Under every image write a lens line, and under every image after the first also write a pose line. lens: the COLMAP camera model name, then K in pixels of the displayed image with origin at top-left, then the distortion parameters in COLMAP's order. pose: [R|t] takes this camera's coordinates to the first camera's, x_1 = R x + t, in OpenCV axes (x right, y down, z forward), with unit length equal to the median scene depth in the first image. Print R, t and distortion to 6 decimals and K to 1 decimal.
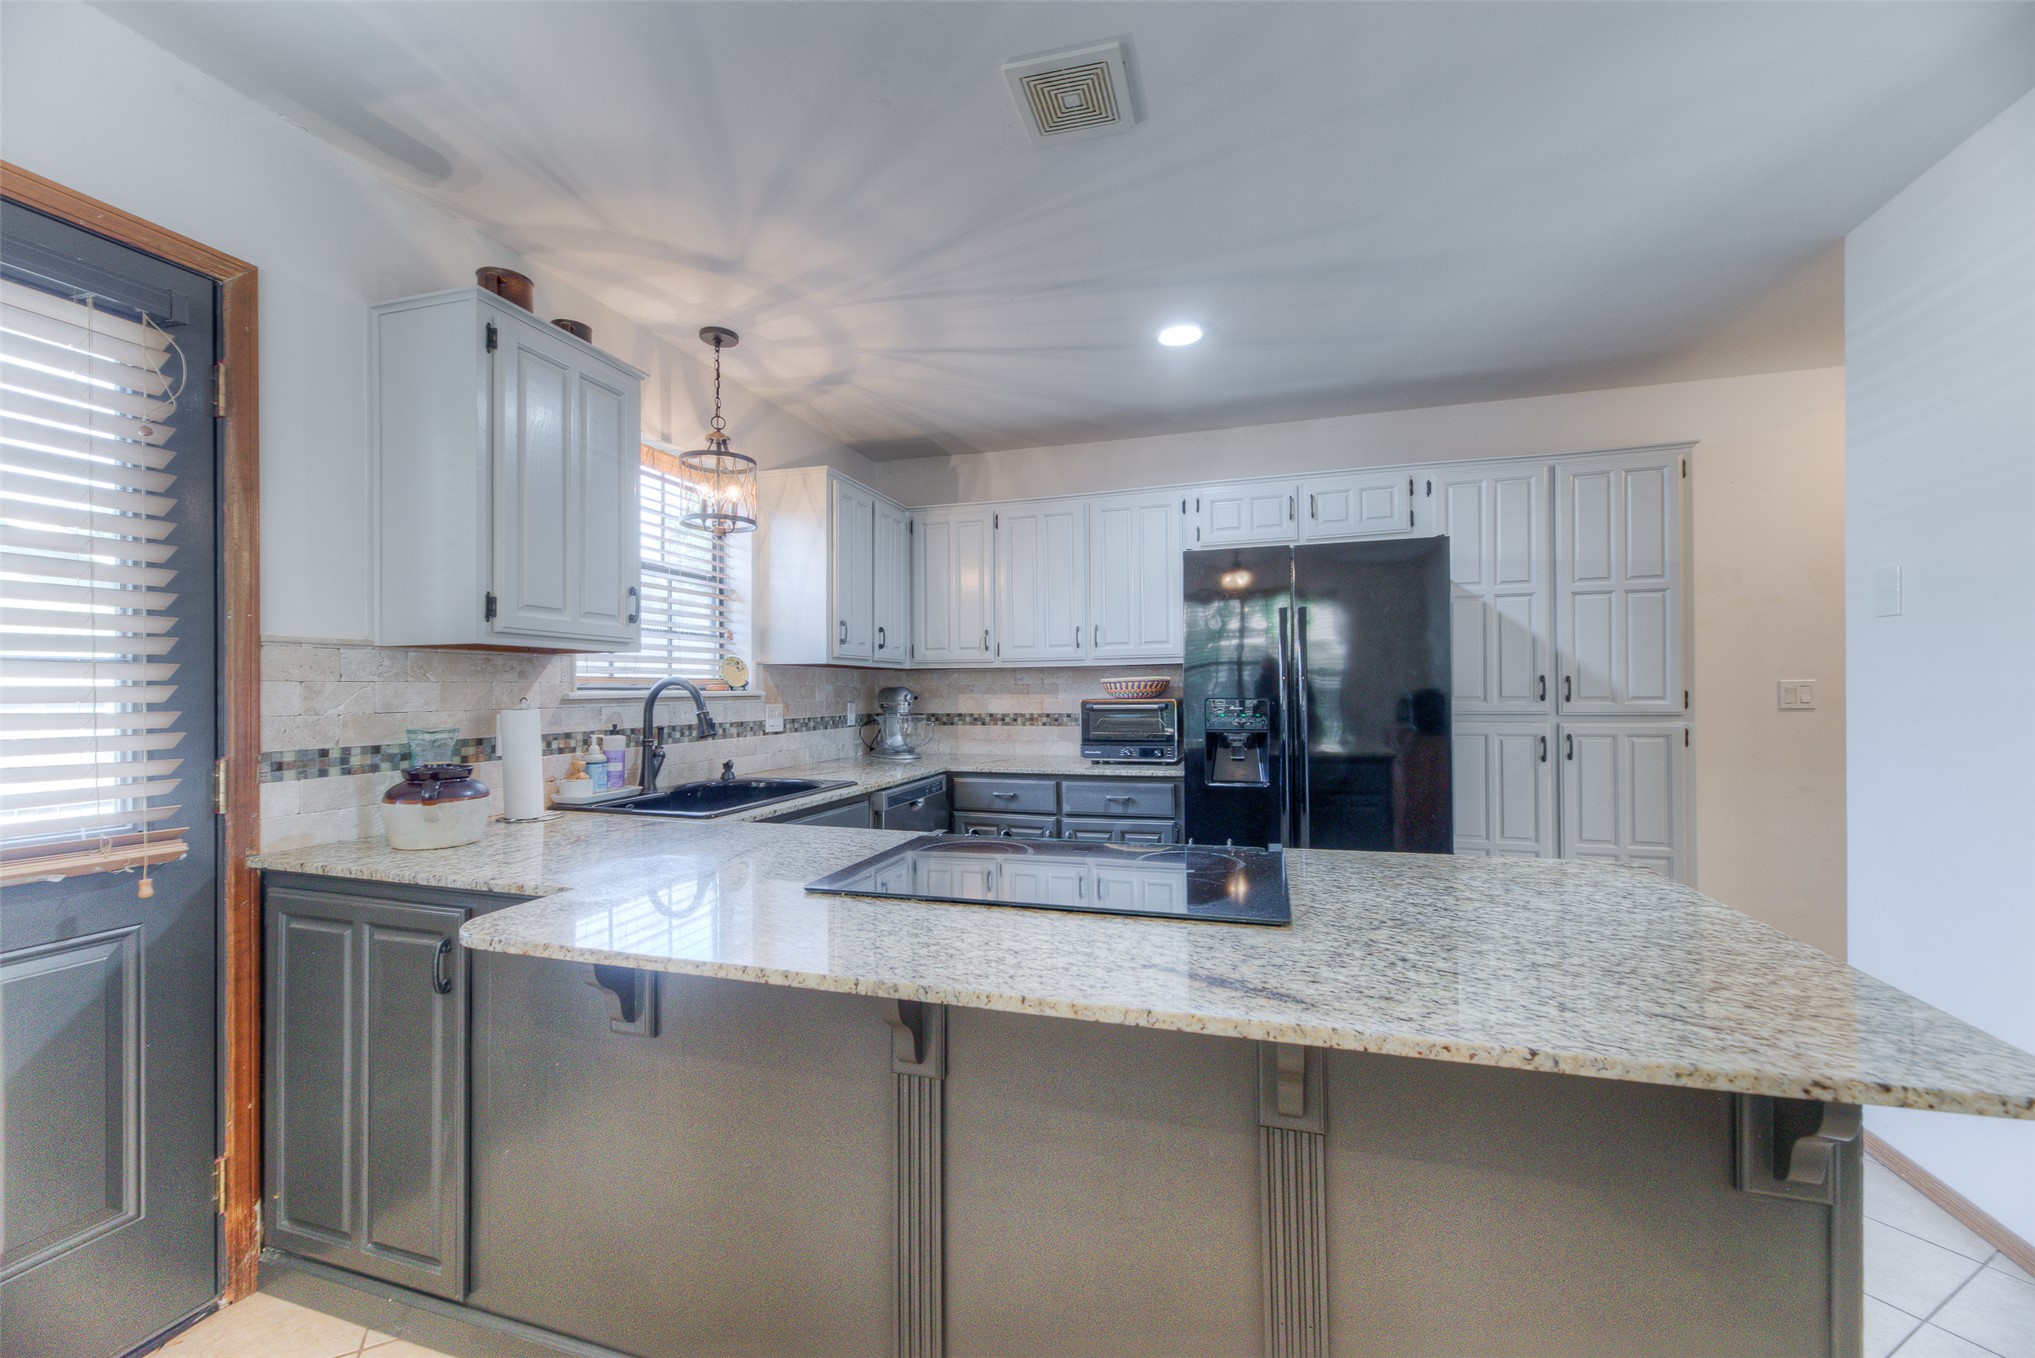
lens RADIAL K [[813.8, 0, 1012.4], [0, 813.8, 686.0], [0, 0, 1]] dist [0.013061, -0.004607]
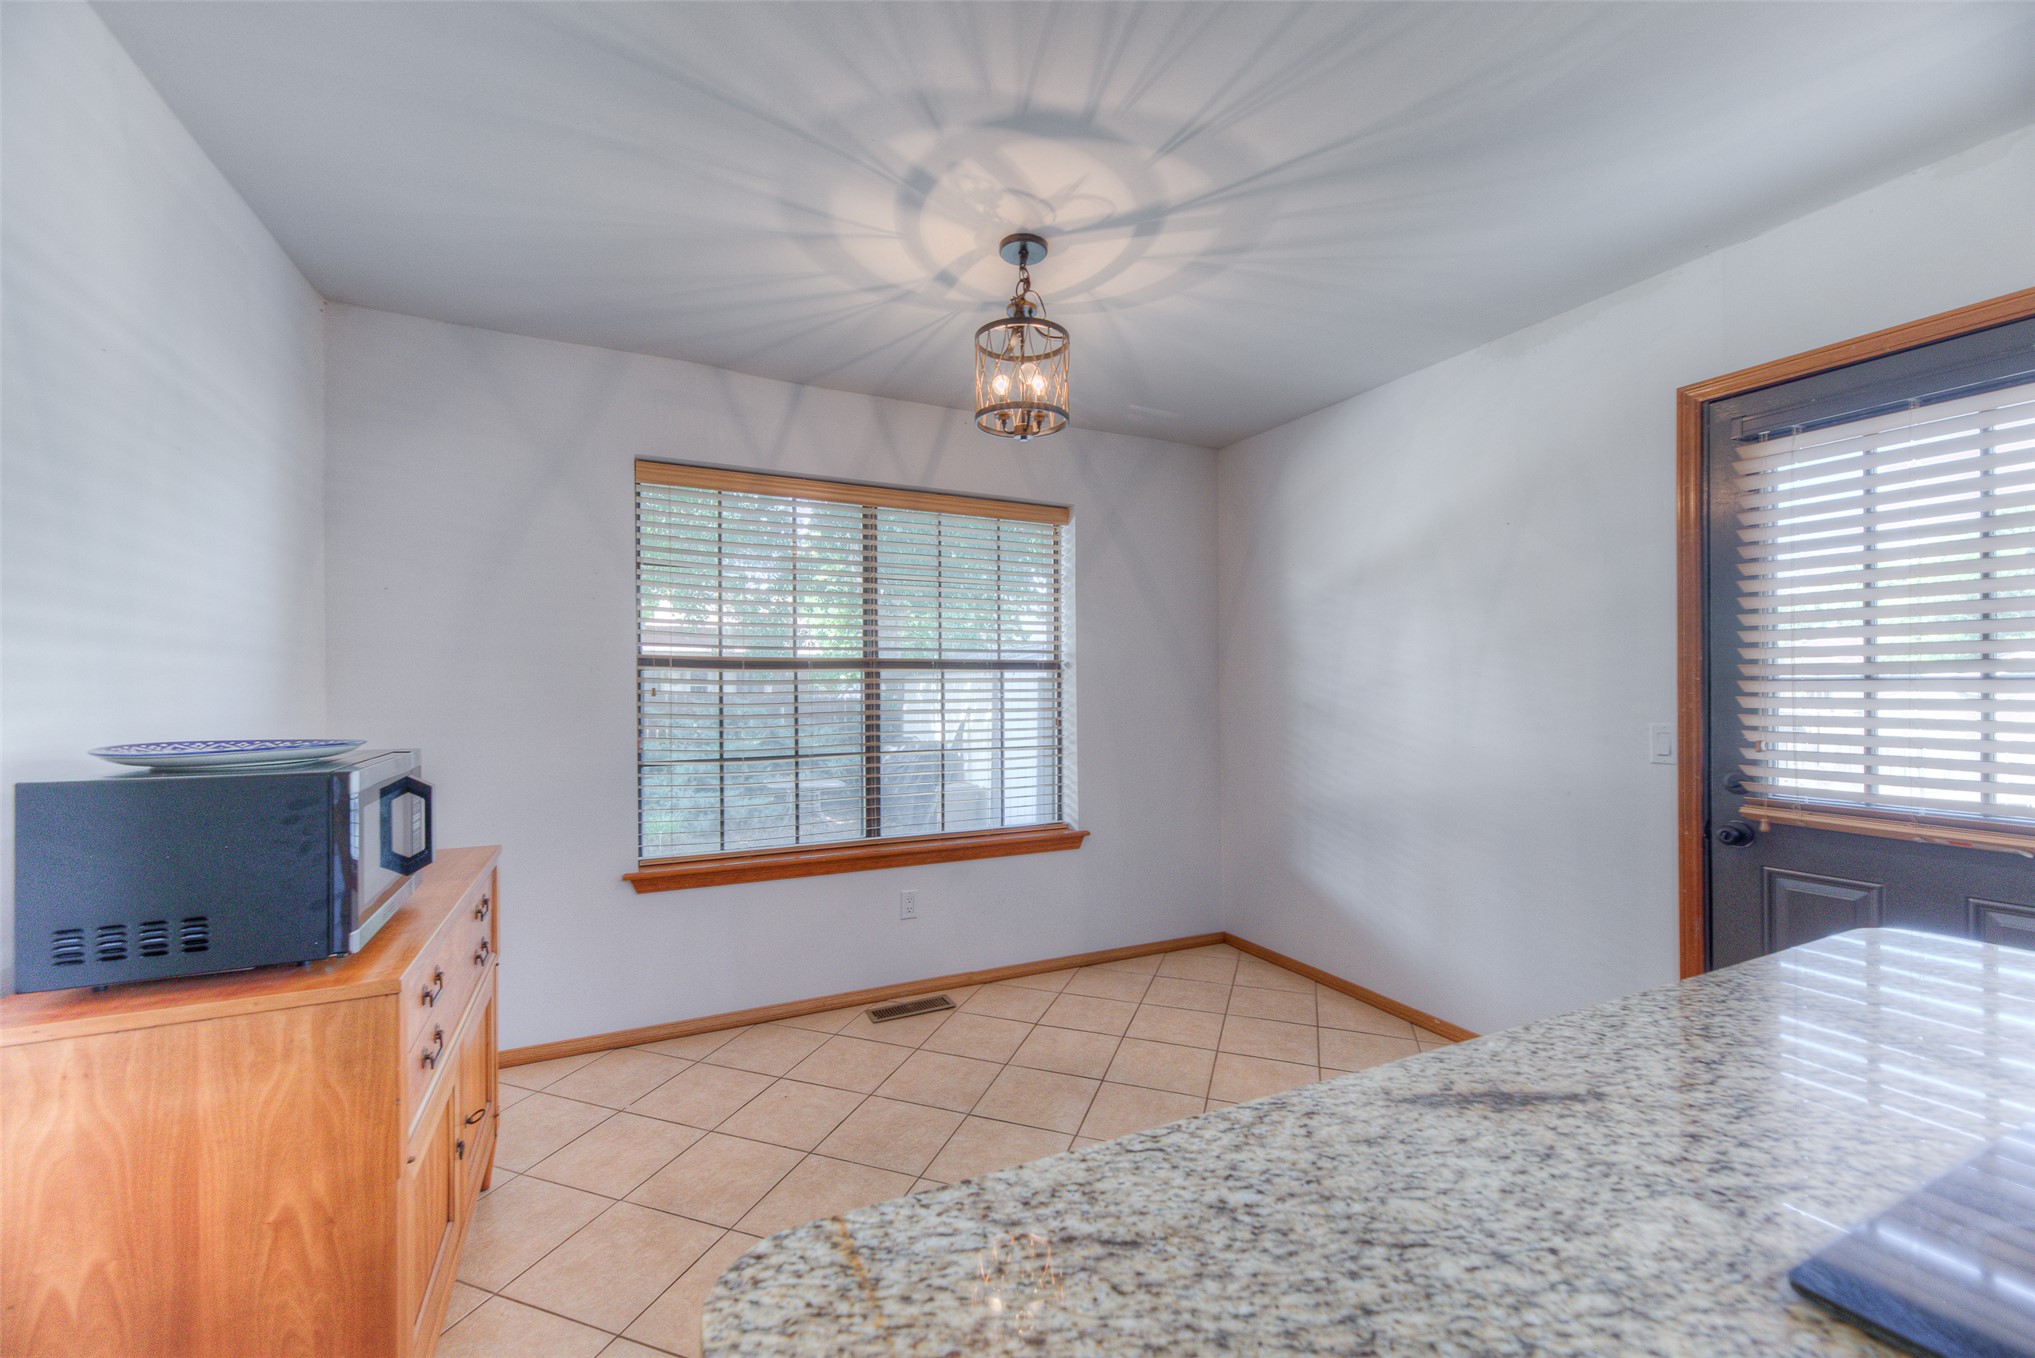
lens RADIAL K [[813.8, 0, 1012.4], [0, 813.8, 686.0], [0, 0, 1]] dist [0.013061, -0.004607]
pose [[-0.731447, 0.006626, -0.681866, 0.391147], [0.011164, 0.999935, -0.002260, -0.017050], [0.681807, -0.009266, -0.731474, 0.424757]]
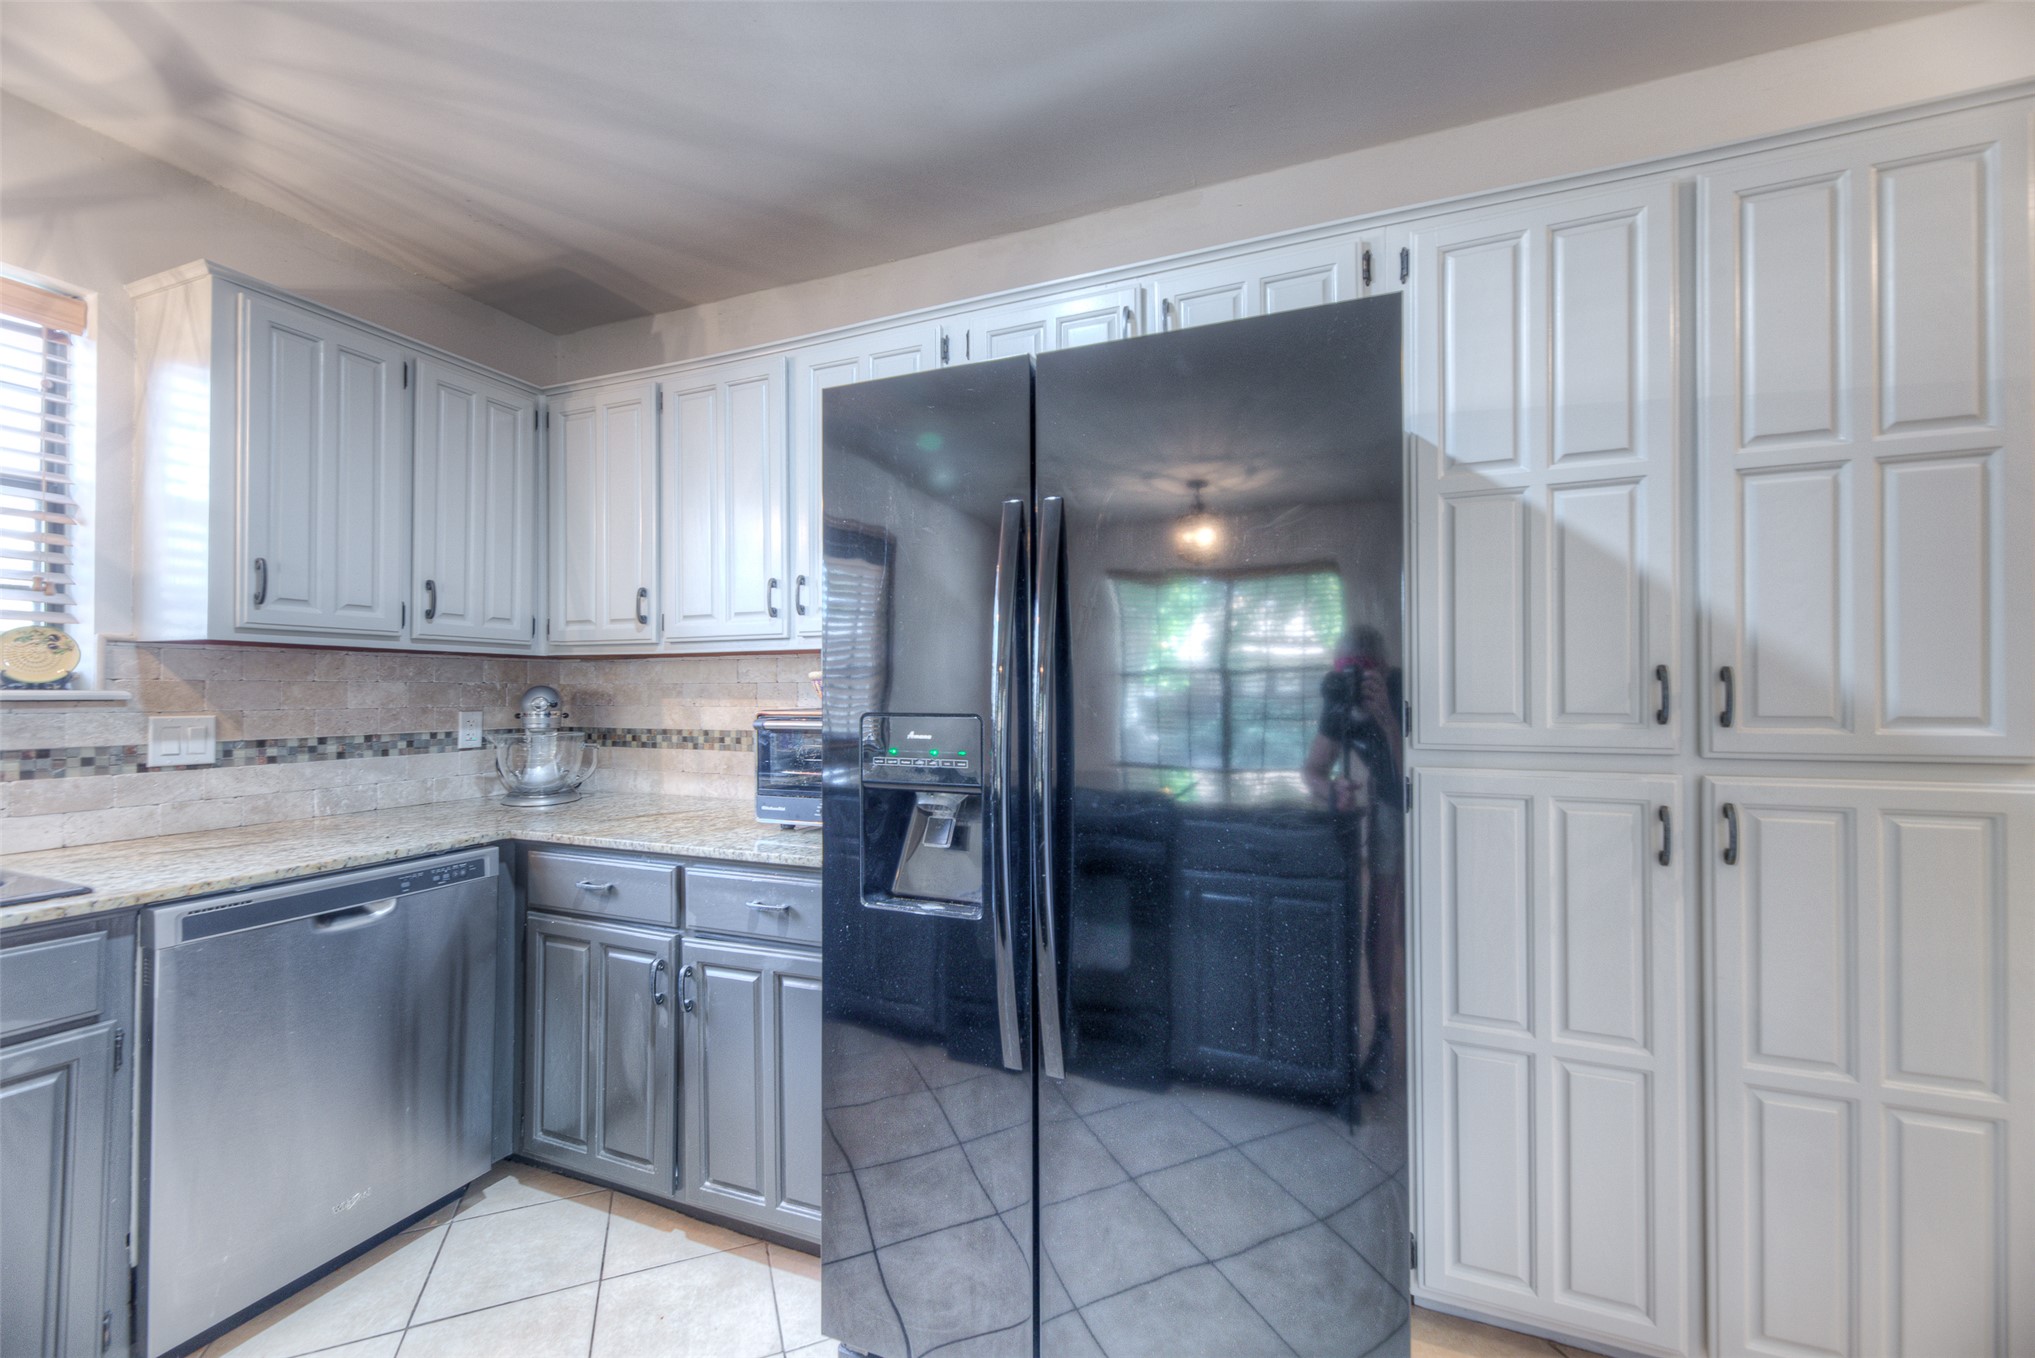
lens RADIAL K [[813.8, 0, 1012.4], [0, 813.8, 686.0], [0, 0, 1]] dist [0.013061, -0.004607]
pose [[0.995963, 0.005313, -0.089603, 0.388752], [-0.005544, 0.999982, -0.002334, 0.001071], [0.089589, 0.002822, 0.995975, 0.605952]]
